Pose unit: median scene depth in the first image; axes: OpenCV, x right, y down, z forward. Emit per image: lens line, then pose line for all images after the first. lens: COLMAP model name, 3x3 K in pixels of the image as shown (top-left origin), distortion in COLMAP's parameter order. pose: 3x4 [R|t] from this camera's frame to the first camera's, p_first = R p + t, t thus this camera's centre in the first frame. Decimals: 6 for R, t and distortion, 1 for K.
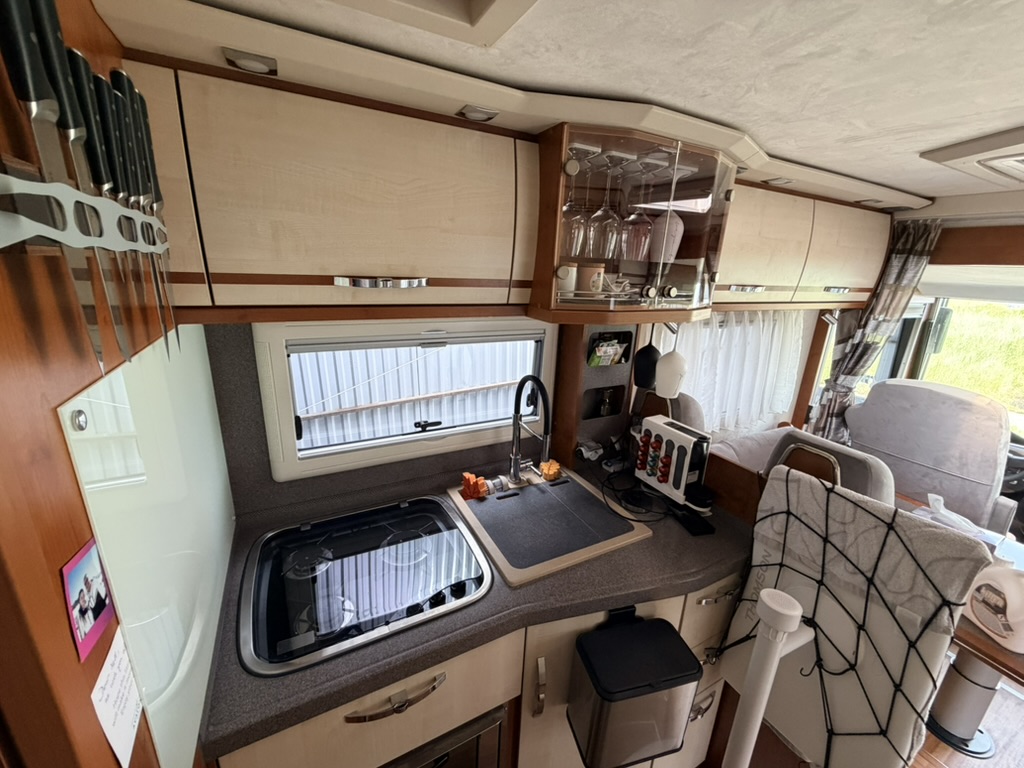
lens RADIAL K [[408.1, 0, 507.8], [0, 408.1, 383.8], [0, 0, 1]] dist [-0.001902, 0.000310]
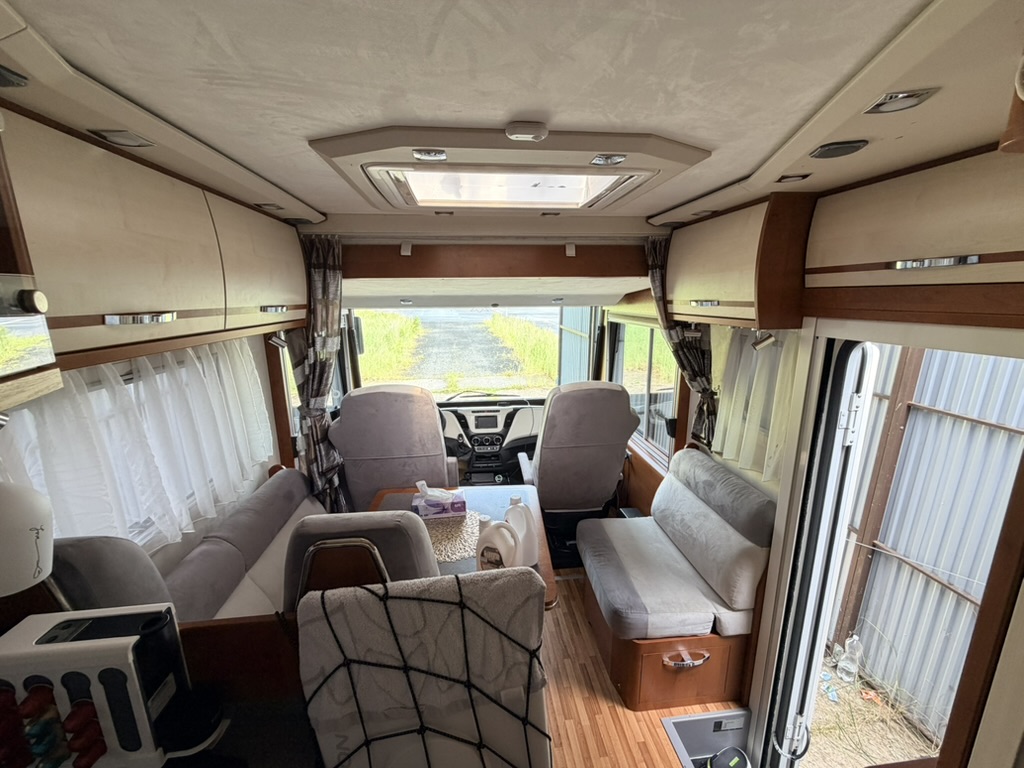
lens RADIAL K [[407.7, 0, 509.9], [0, 407.7, 386.4], [0, 0, 1]] dist [0.000675, 0.000022]
pose [[0.361599, -0.244388, 0.899734, 0.296797], [0.284912, 0.947835, 0.142949, -0.096429], [-0.887734, 0.204655, 0.412365, 0.403151]]
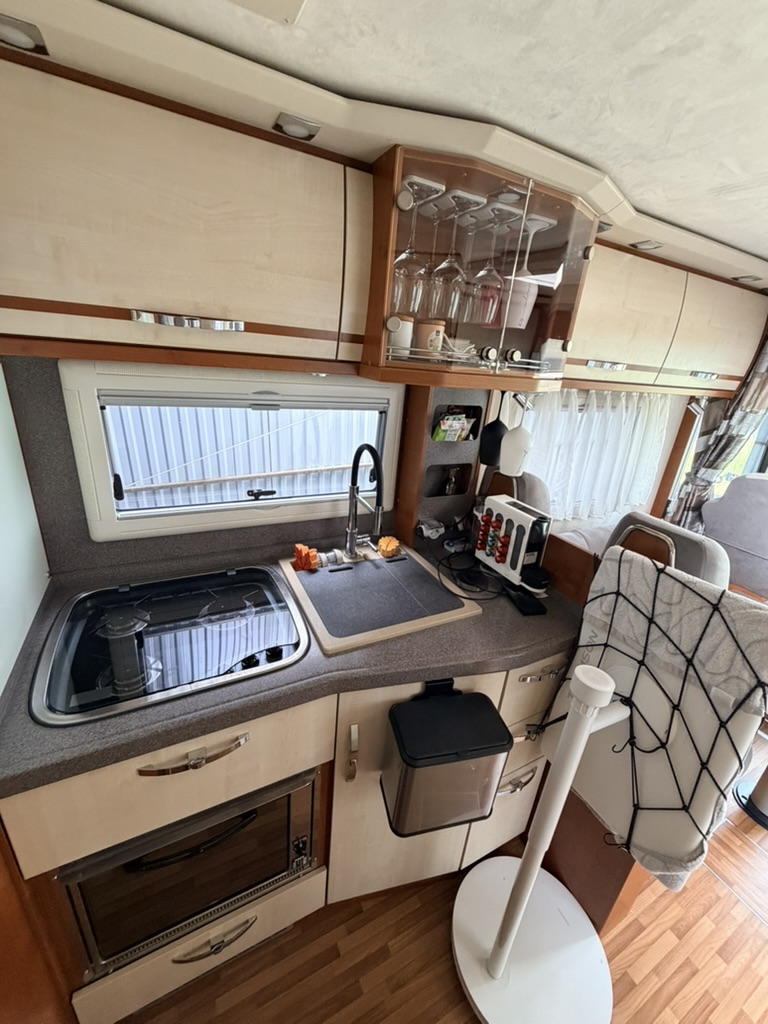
lens RADIAL K [[408.1, 0, 382.8], [0, 408.1, 508.5], [0, 0, 1]] dist [-0.001902, 0.000310]
pose [[0.999054, 0.043268, 0.004464, 0.108688], [-0.043485, 0.995965, 0.078501, 0.059095], [-0.001050, -0.078621, 0.996904, 0.046706]]
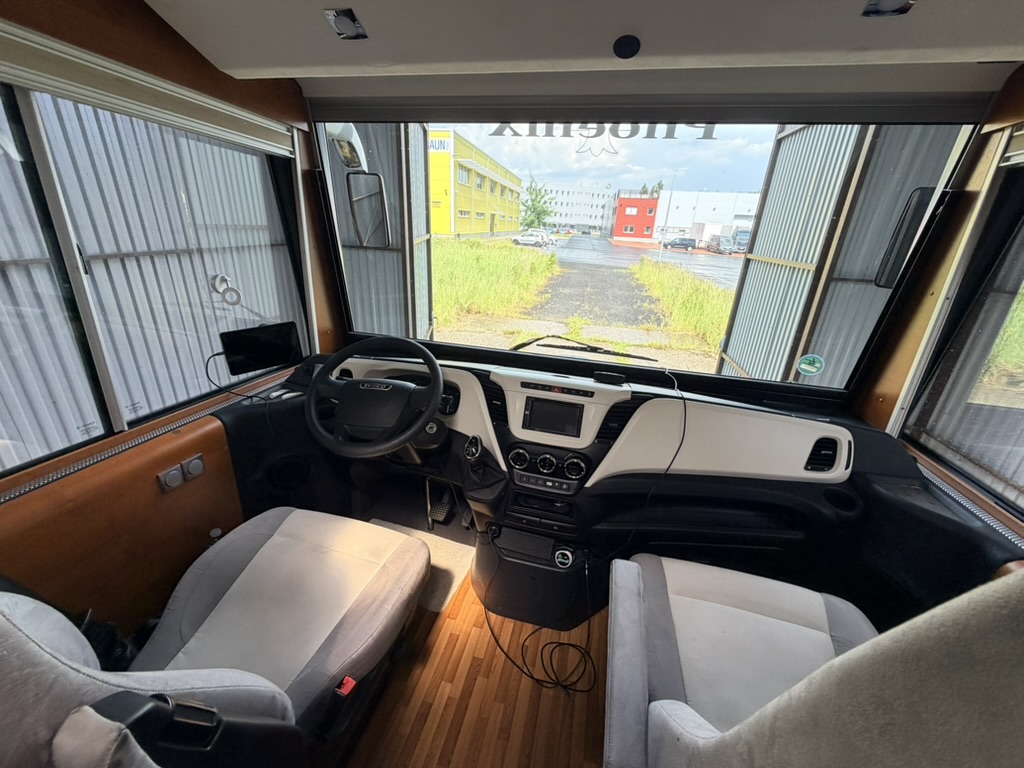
lens RADIAL K [[408.1, 0, 507.8], [0, 408.1, 383.8], [0, 0, 1]] dist [-0.001902, 0.000310]
pose [[0.663467, -0.256223, 0.702966, 1.373891], [0.182221, 0.966581, 0.180326, 0.098043], [-0.725677, 0.008455, 0.687984, 0.873631]]
